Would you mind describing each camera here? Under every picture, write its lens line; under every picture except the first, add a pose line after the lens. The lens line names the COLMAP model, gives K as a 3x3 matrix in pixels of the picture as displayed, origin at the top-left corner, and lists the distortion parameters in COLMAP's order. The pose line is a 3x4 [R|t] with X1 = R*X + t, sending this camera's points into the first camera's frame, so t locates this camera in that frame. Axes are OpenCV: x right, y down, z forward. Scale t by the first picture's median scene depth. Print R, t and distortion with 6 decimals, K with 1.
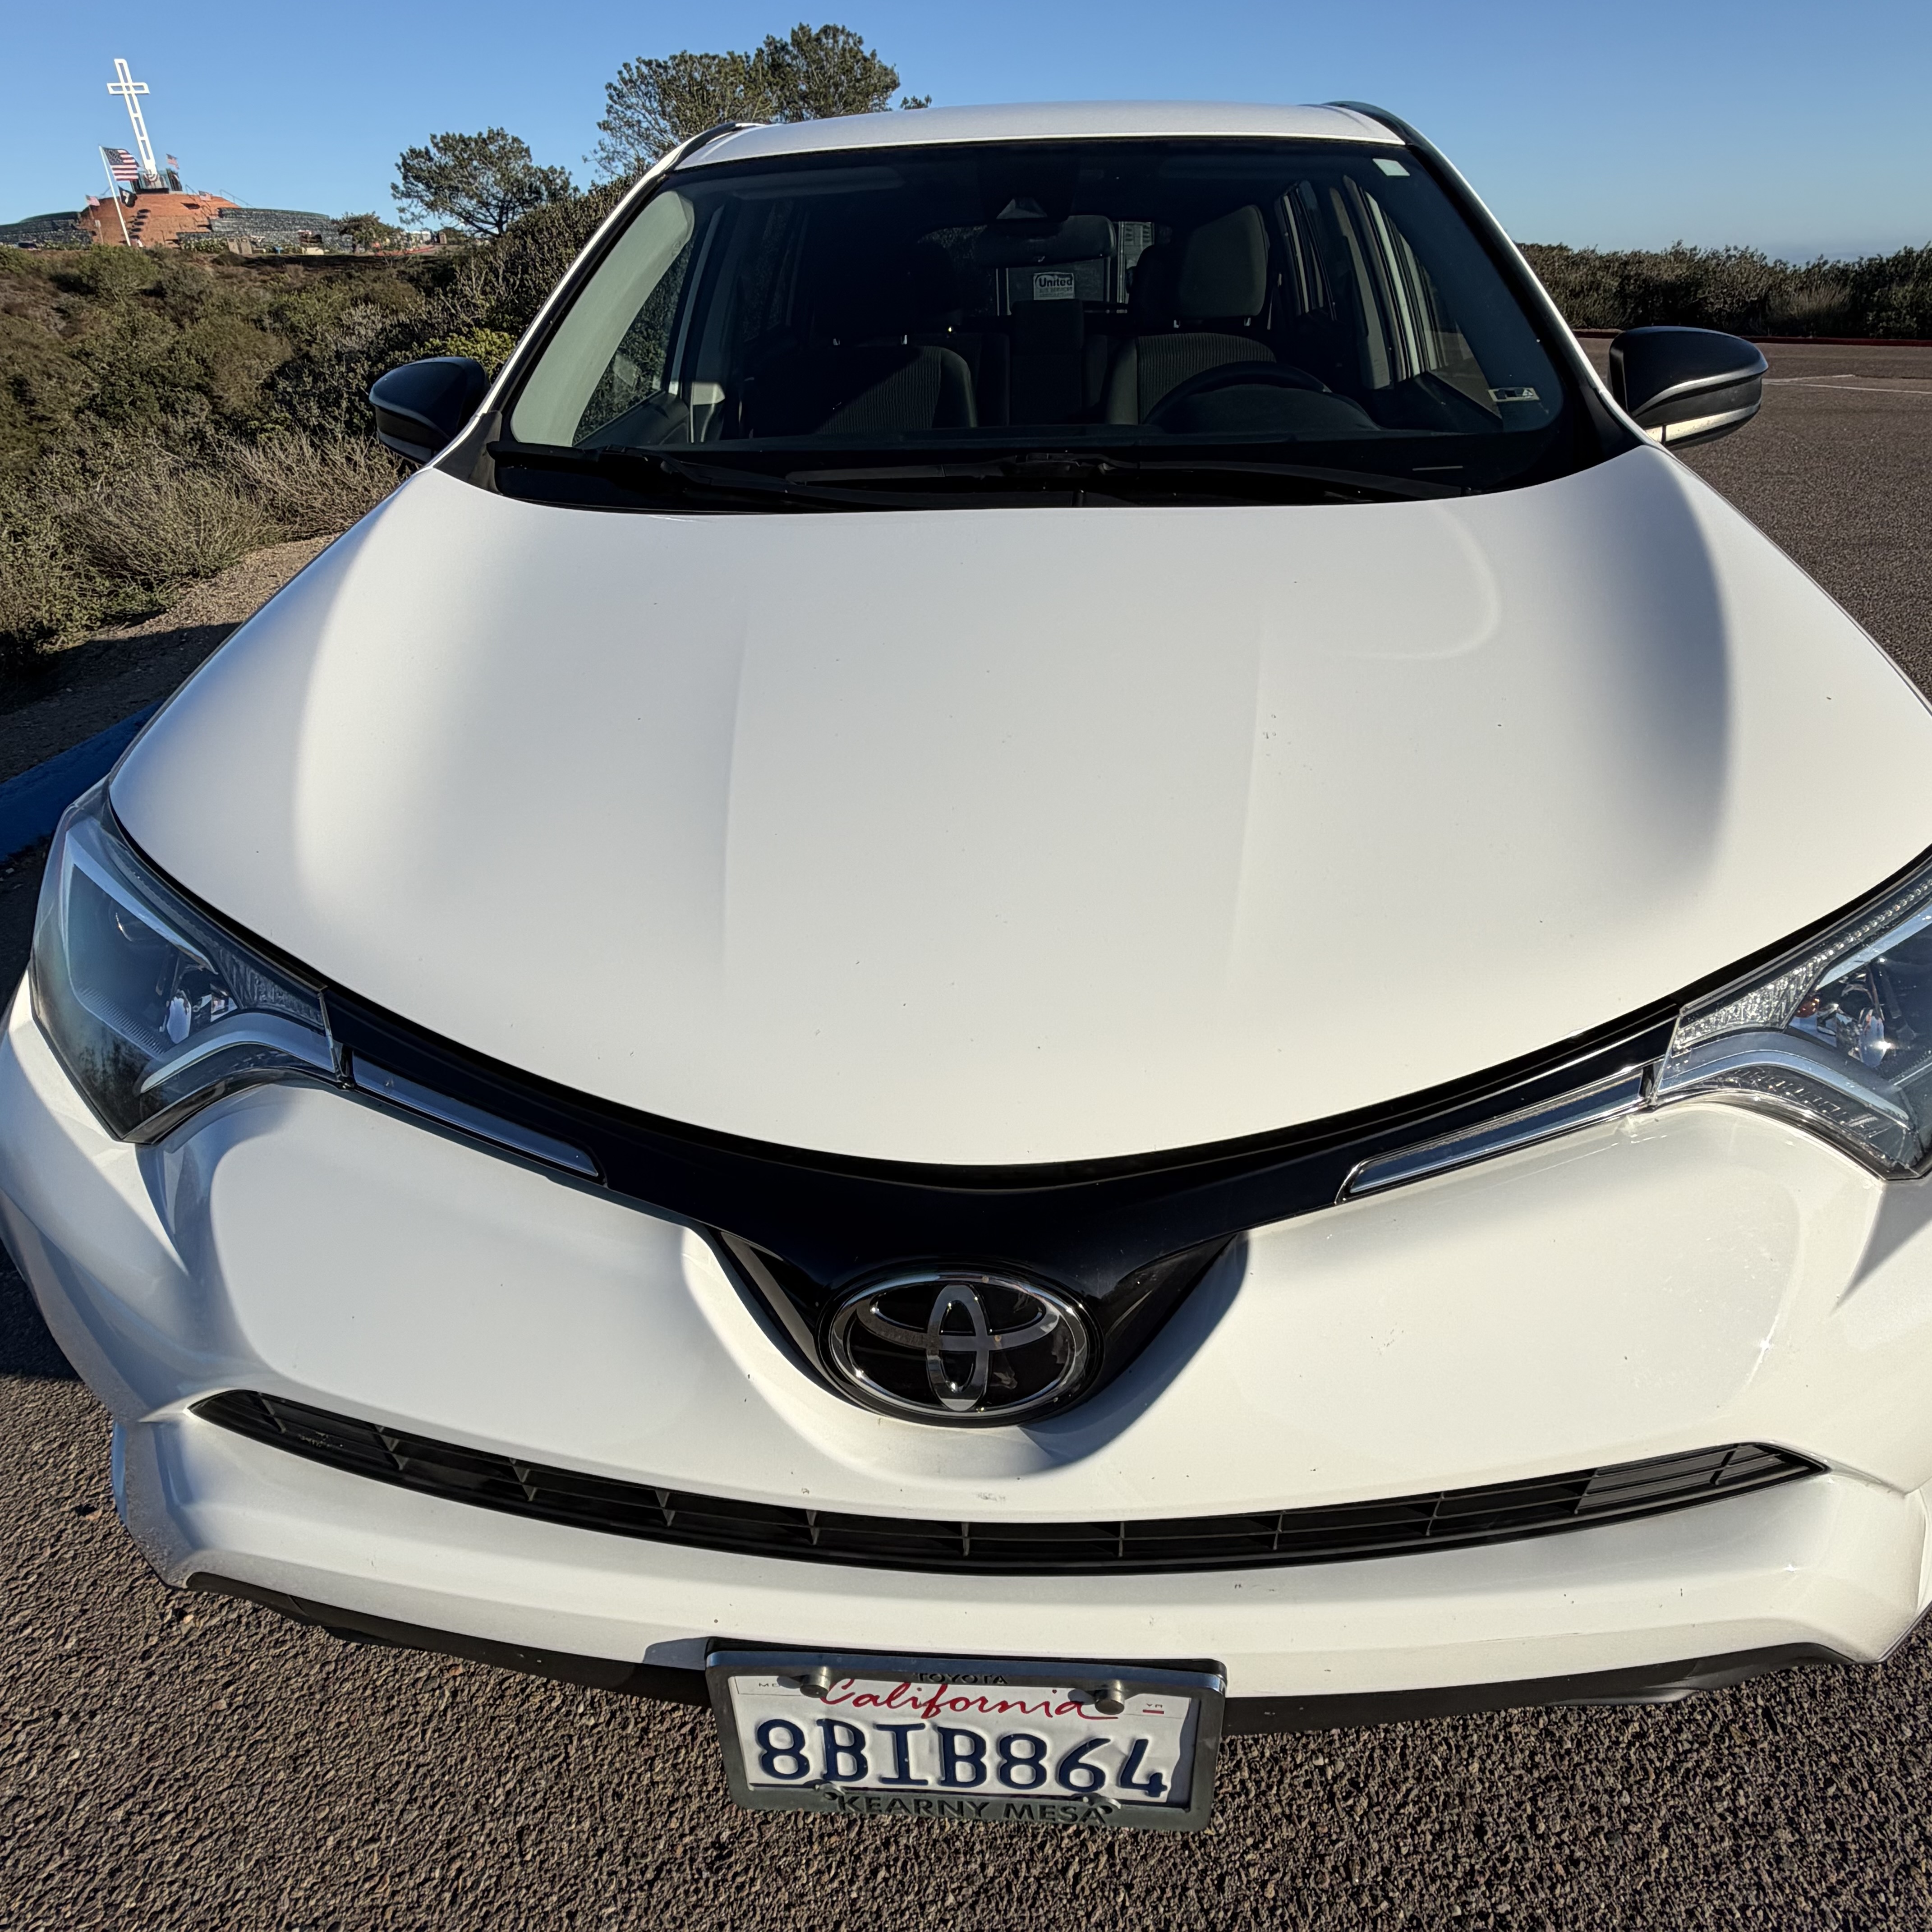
lens RADIAL K [[1273.3, 0, 958.2], [0, 1273.3, 955.7], [0, 0, 1]] dist [-0.022104, 0.010473]
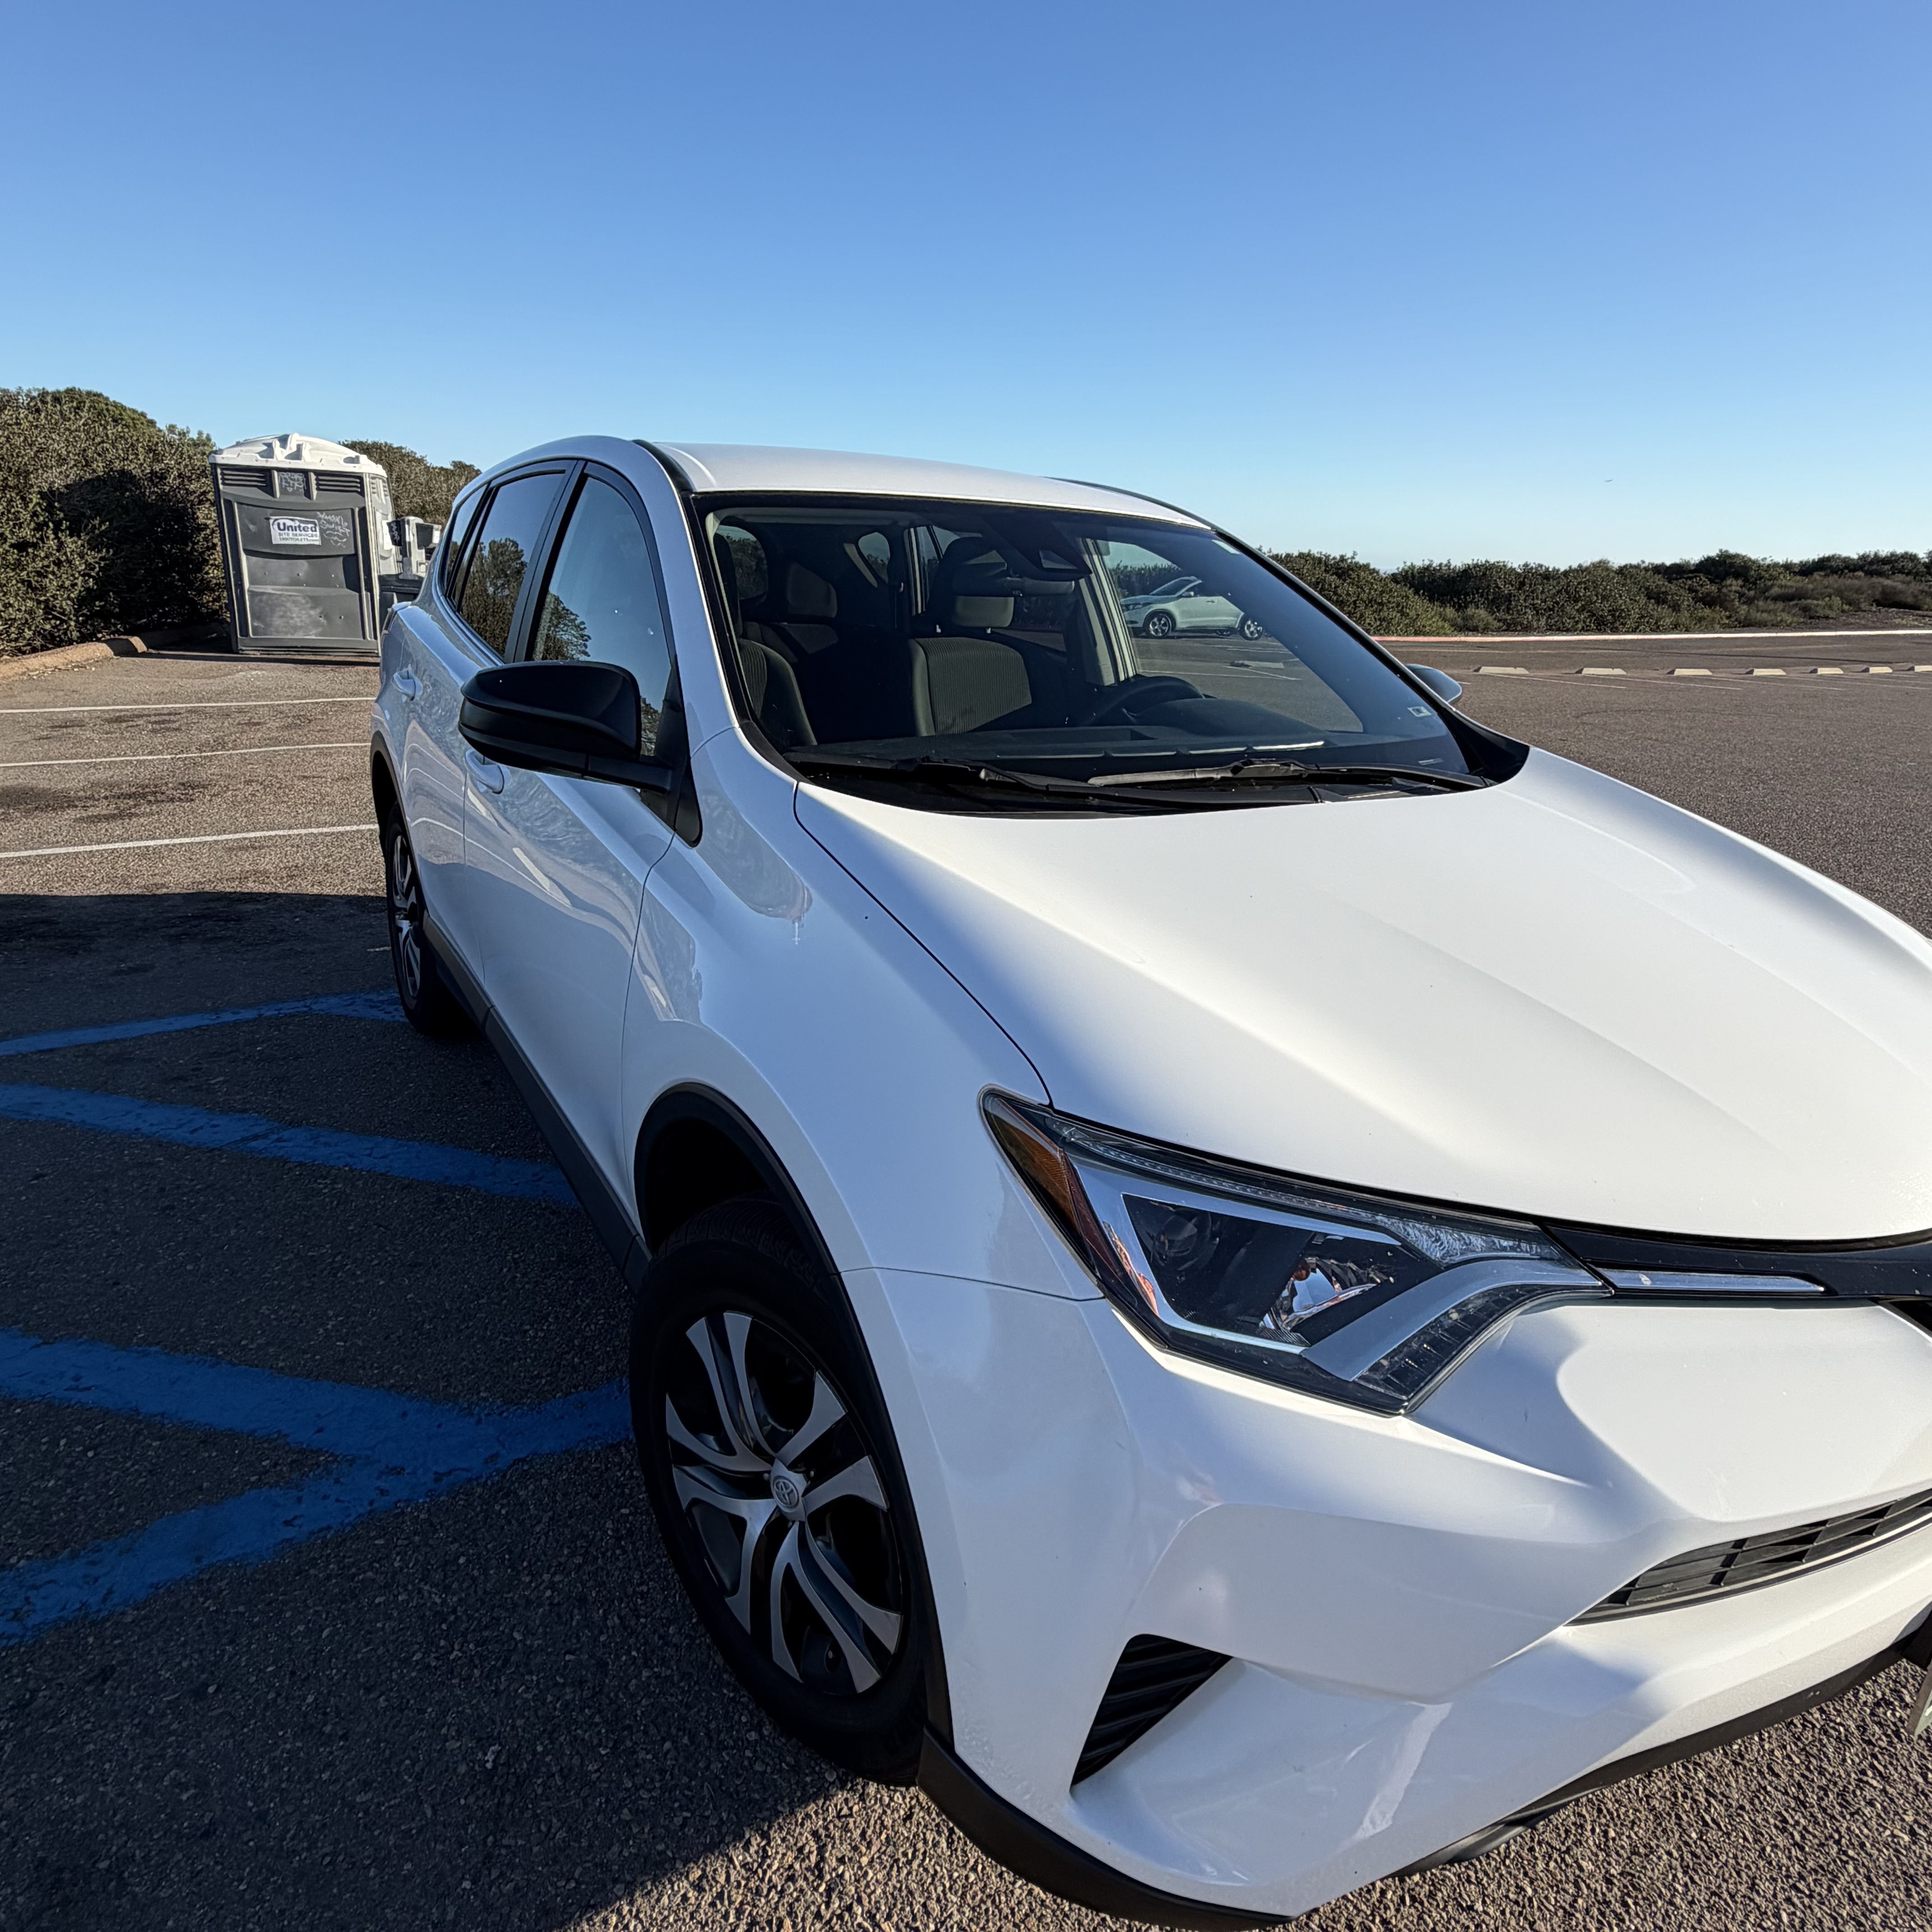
lens RADIAL K [[1273.3, 0, 966.0], [0, 1273.3, 959.7], [0, 0, 1]] dist [-0.022104, 0.010473]
pose [[0.817668, -0.104110, 0.566198, -0.906751], [0.198906, 0.974033, -0.108147, -0.113037], [-0.540237, 0.201049, 0.817144, 0.138538]]
